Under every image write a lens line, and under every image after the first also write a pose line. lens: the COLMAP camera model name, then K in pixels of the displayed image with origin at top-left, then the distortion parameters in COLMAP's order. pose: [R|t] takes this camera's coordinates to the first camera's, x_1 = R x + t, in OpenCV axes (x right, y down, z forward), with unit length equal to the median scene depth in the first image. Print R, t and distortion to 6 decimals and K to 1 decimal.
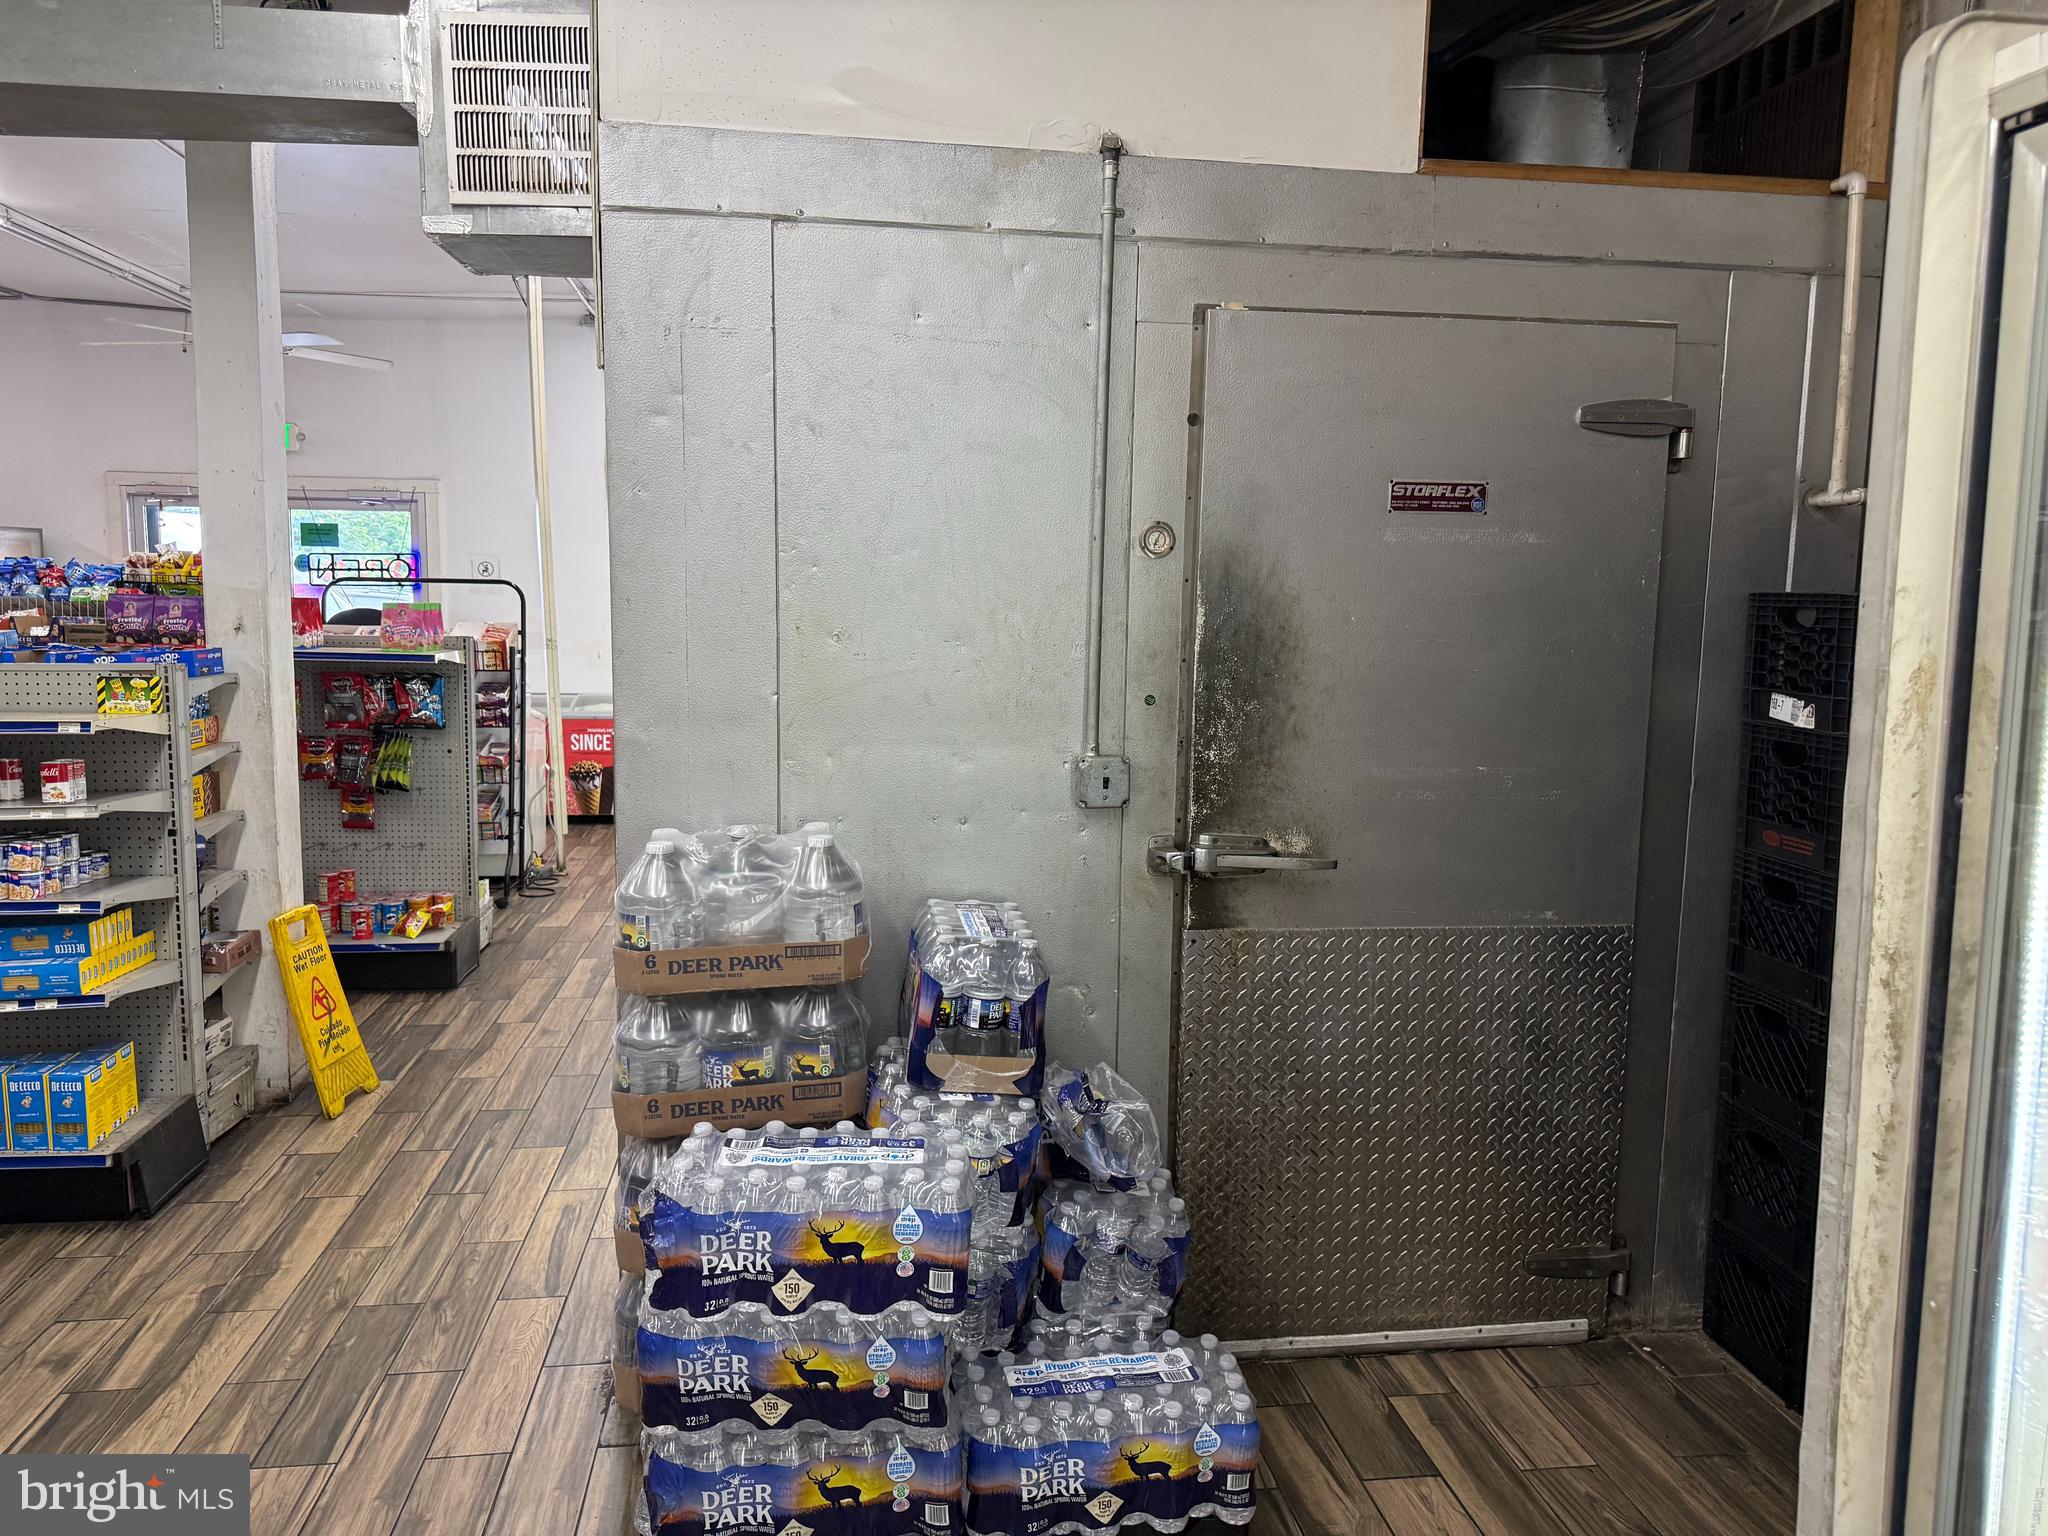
lens RADIAL K [[1463.6, 0, 1013.3], [0, 1463.6, 762.3], [0, 0, 1]] dist [0.003016, -0.003707]
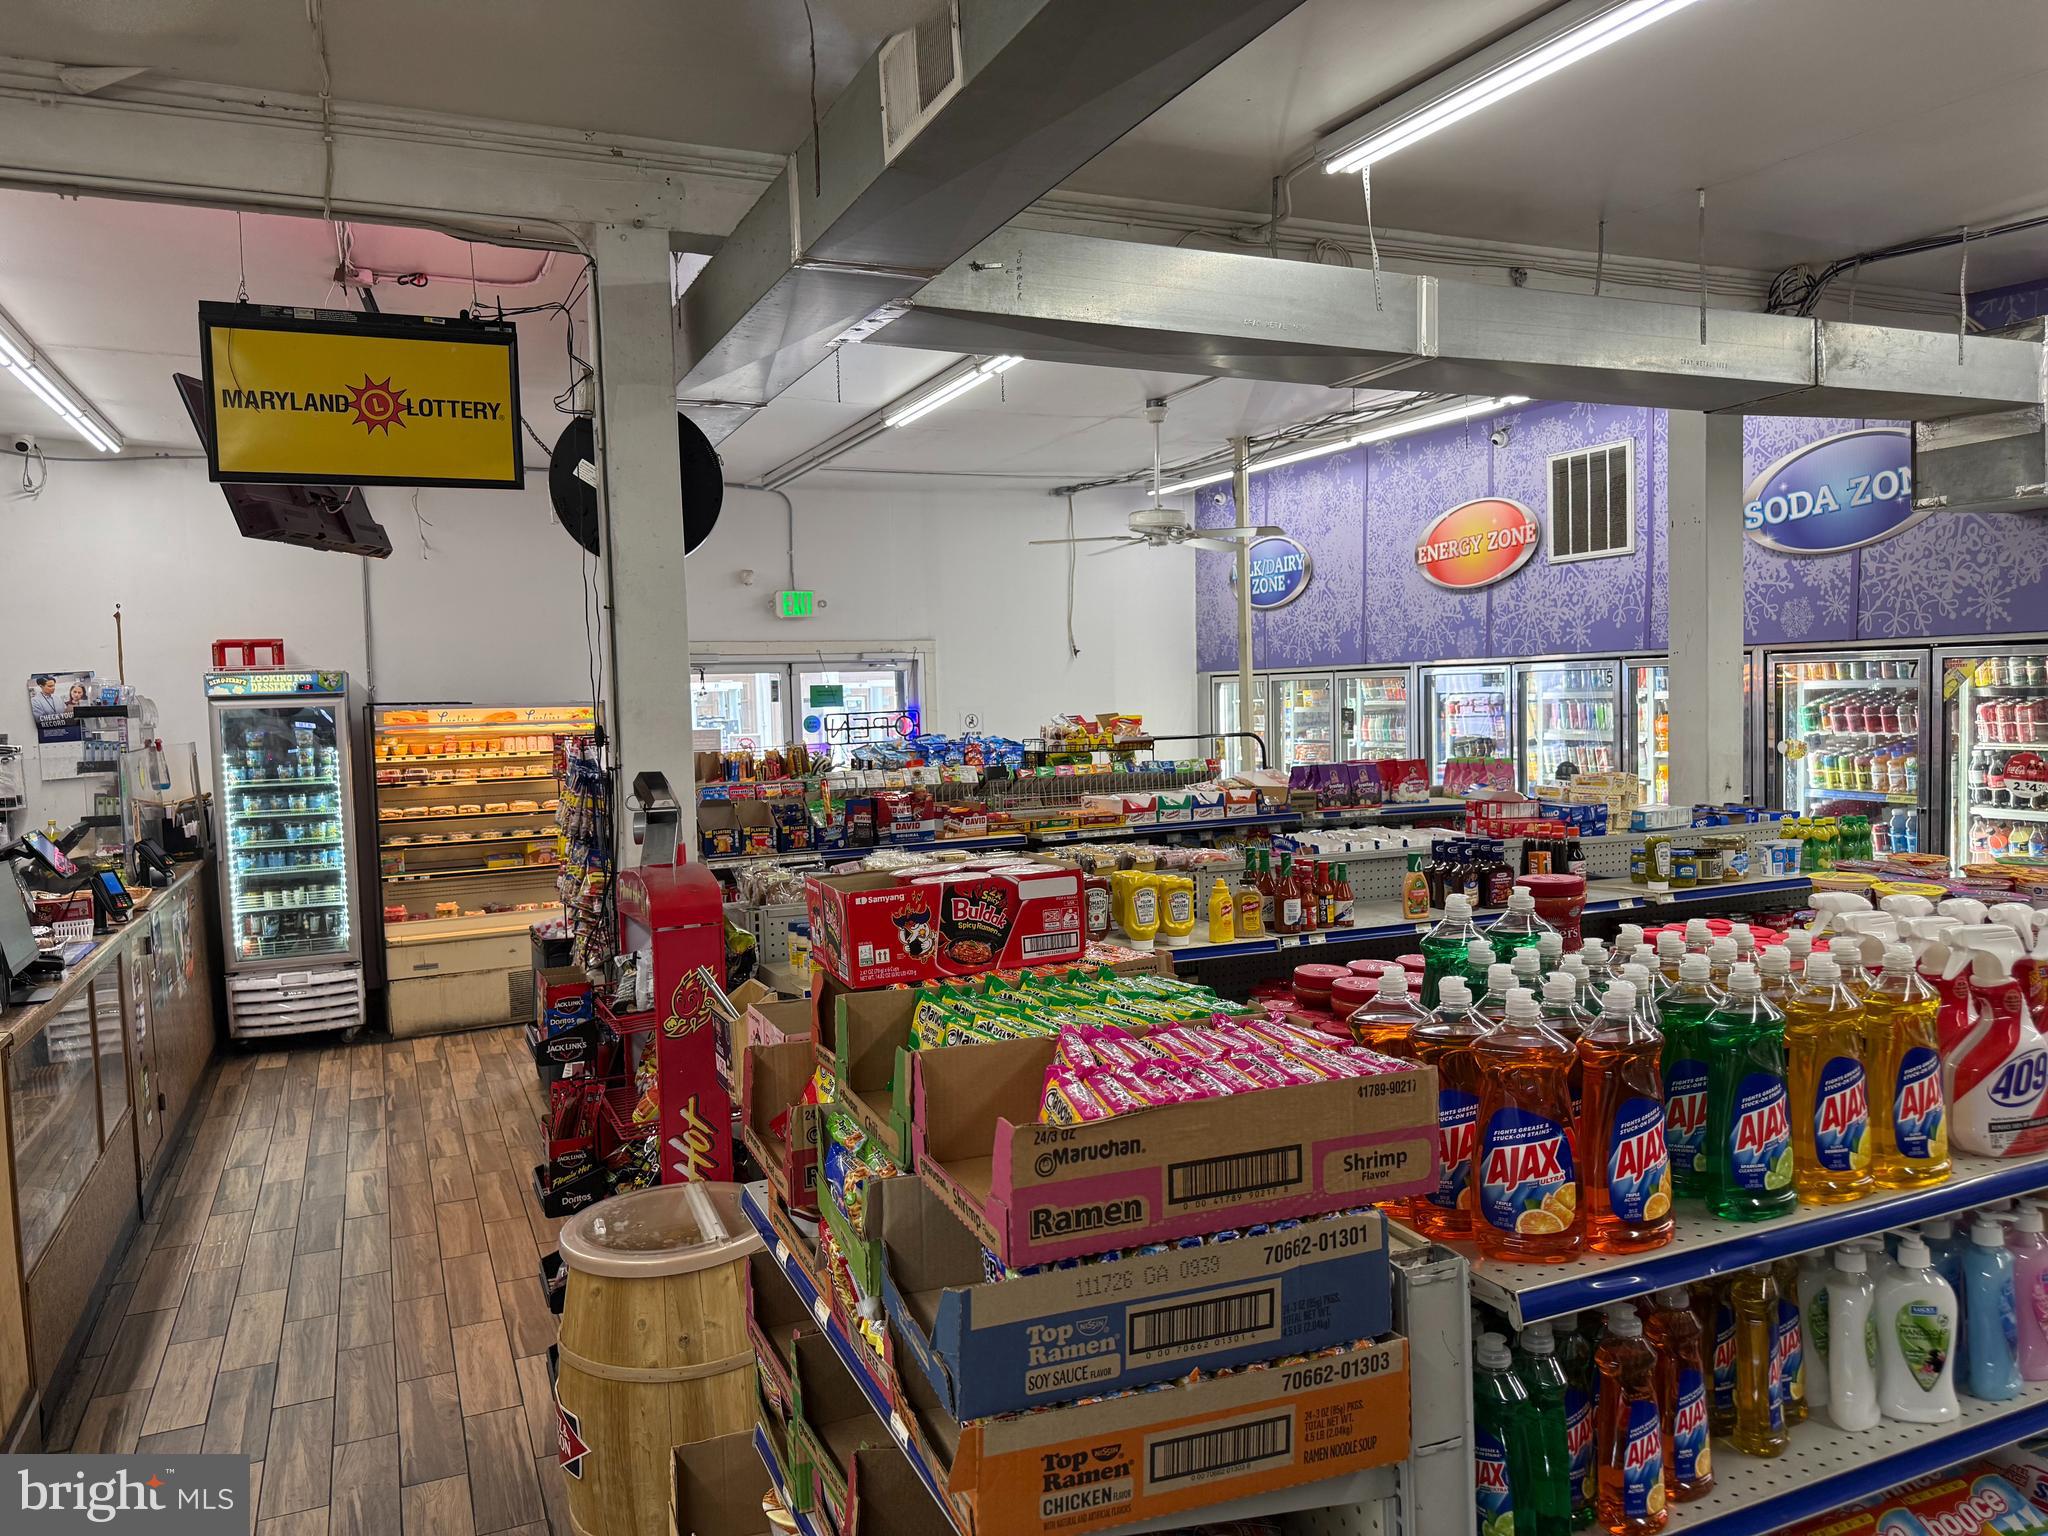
lens RADIAL K [[1437.5, 0, 1024.0], [0, 1437.5, 768.0], [0, 0, 1]] dist [0.118624, -0.168557]
pose [[0.953135, -0.056514, 0.297220, -1.458027], [0.076545, 0.995482, -0.056182, -0.081858], [-0.292702, 0.076300, 0.953155, -0.025532]]
